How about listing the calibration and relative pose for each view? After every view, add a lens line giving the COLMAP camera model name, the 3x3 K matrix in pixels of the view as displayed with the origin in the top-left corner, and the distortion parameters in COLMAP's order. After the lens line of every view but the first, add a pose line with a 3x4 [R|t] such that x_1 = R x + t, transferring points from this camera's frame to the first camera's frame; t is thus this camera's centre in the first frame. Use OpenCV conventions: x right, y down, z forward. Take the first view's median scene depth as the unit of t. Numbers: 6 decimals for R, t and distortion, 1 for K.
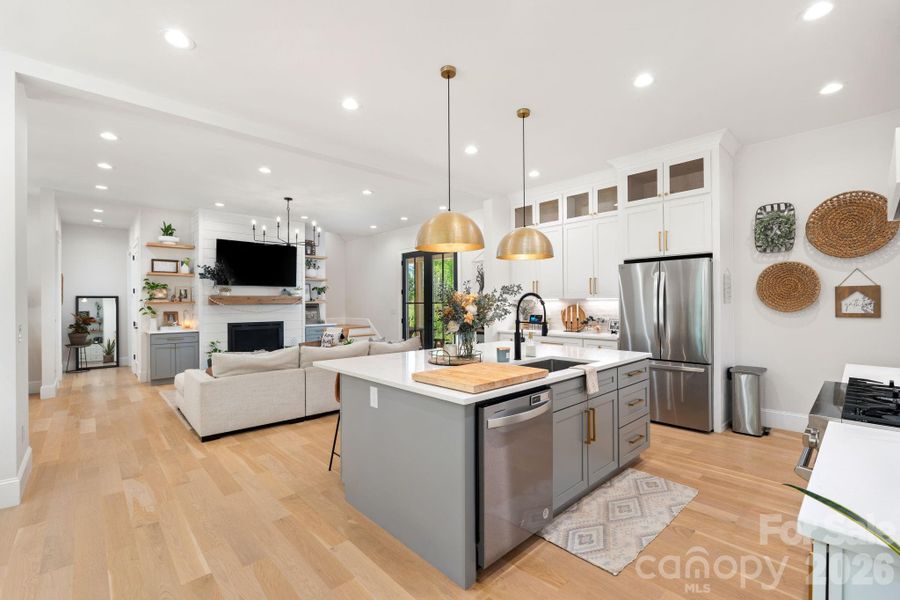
lens RADIAL K [[394.3, 0, 448.5], [0, 394.3, 302.0], [0, 0, 1]] dist [0.001936, -0.000767]
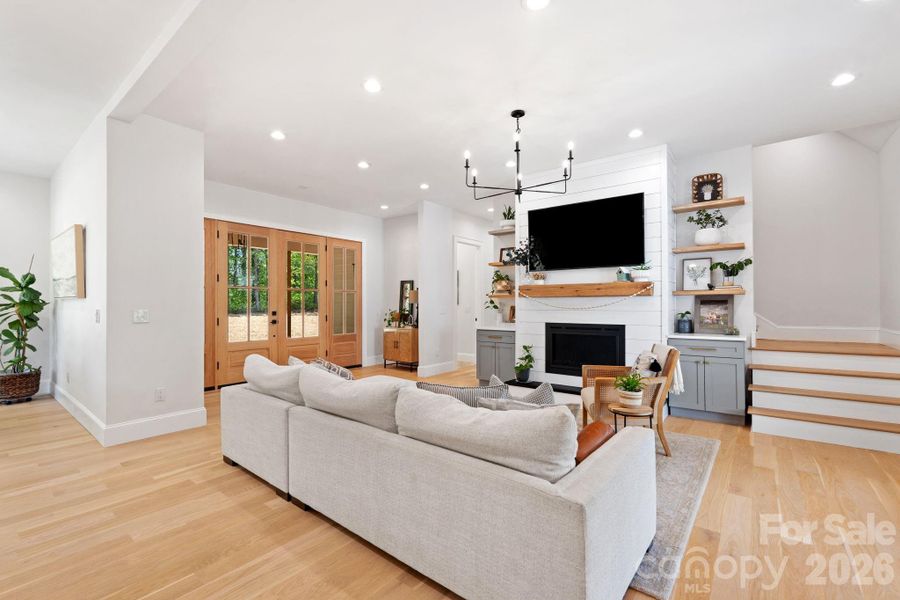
lens RADIAL K [[394.3, 0, 450.0], [0, 394.3, 299.1], [0, 0, 1]] dist [0.001936, -0.000767]
pose [[0.149603, -0.006564, -0.988724, 0.242594], [0.004791, 0.999971, -0.005913, 0.023732], [0.988735, -0.003852, 0.149630, 1.251461]]
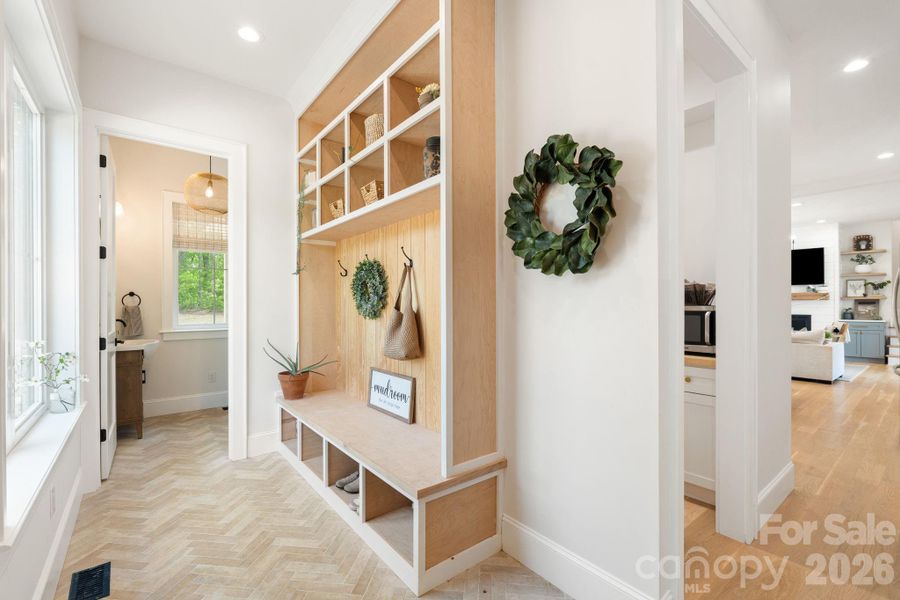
lens RADIAL K [[394.3, 0, 452.2], [0, 394.3, 299.1], [0, 0, 1]] dist [0.001936, -0.000767]
pose [[-0.077576, 0.002756, -0.996983, 1.532104], [0.005674, 0.999981, 0.002323, -0.009897], [0.996970, -0.005477, -0.077590, 0.105636]]
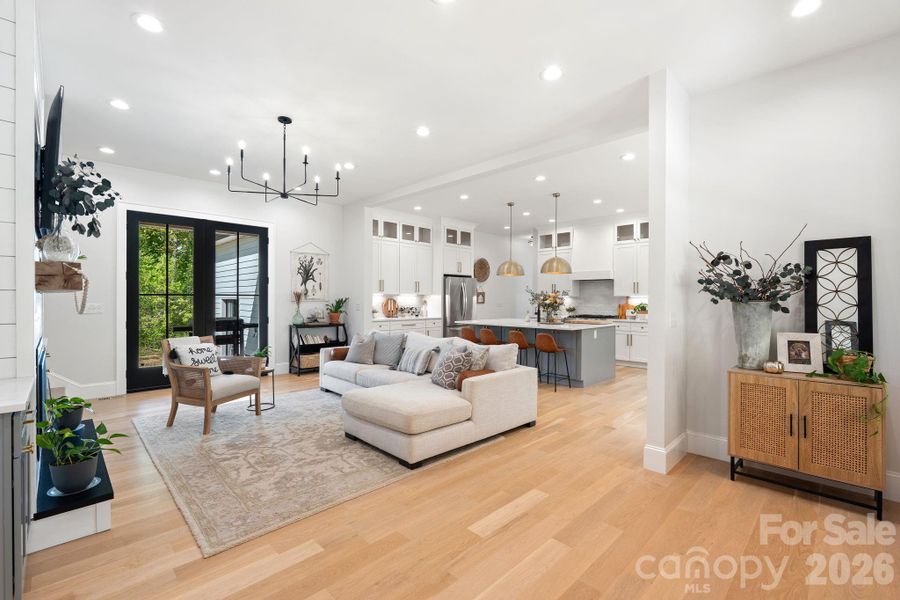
lens RADIAL K [[394.3, 0, 446.2], [0, 394.3, 303.3], [0, 0, 1]] dist [0.001936, -0.000767]
pose [[-0.033539, -0.006730, 0.999415, -1.572936], [-0.008455, 0.999943, 0.006450, 0.019084], [-0.999402, -0.008233, -0.033594, 1.197517]]
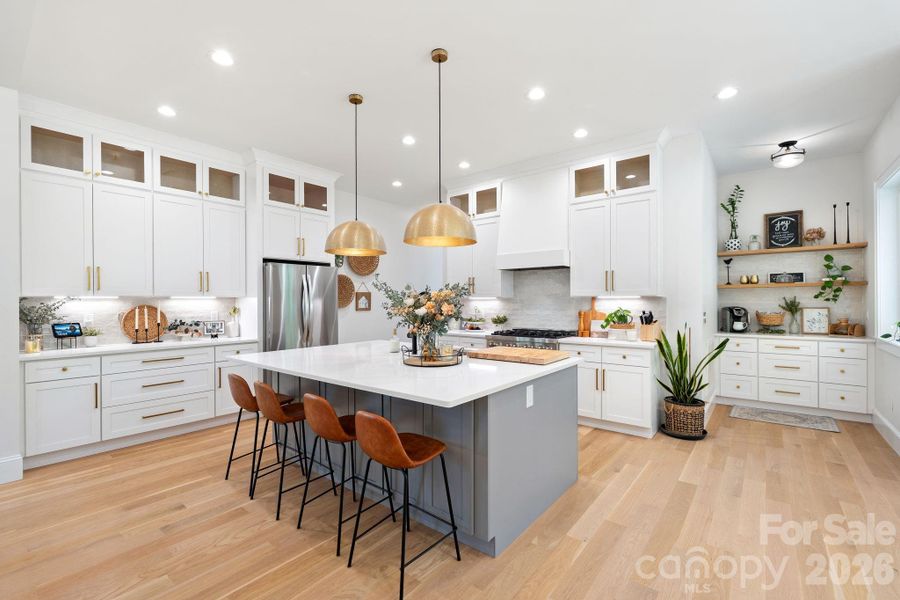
lens RADIAL K [[394.3, 0, 448.3], [0, 394.3, 299.1], [0, 0, 1]] dist [0.001936, -0.000767]
pose [[-0.145061, 0.010715, 0.989365, -0.661198], [0.001400, 0.999943, -0.010625, 0.006898], [-0.989422, -0.000156, -0.145068, 0.786812]]
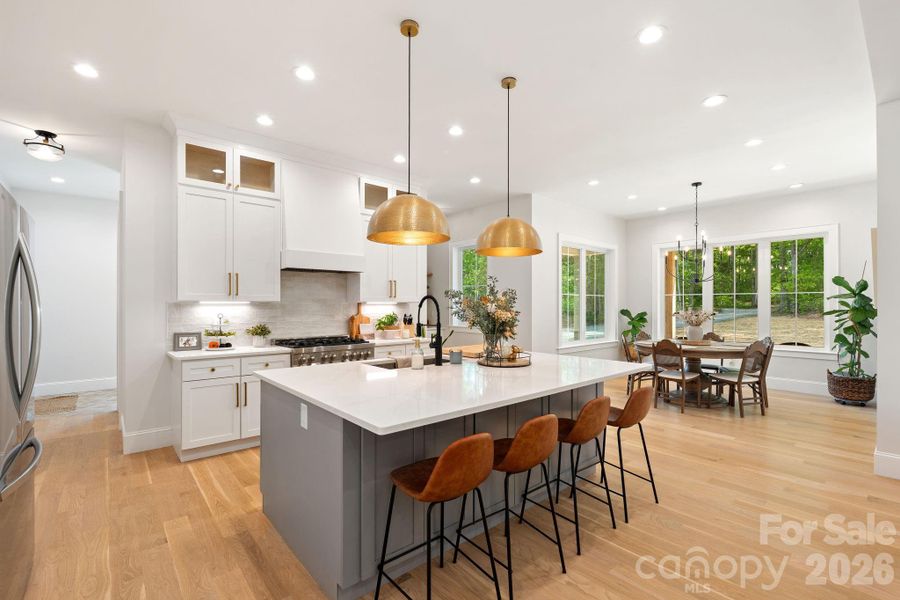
lens RADIAL K [[405.9, 0, 450.7], [0, 405.9, 304.5], [0, 0, 1]] dist [-0.004768, 0.000093]
pose [[-0.999327, 0.007000, 0.036014, 0.079251], [0.006918, 0.999973, -0.002404, 0.000850], [-0.036030, -0.002153, -0.999348, 1.458705]]
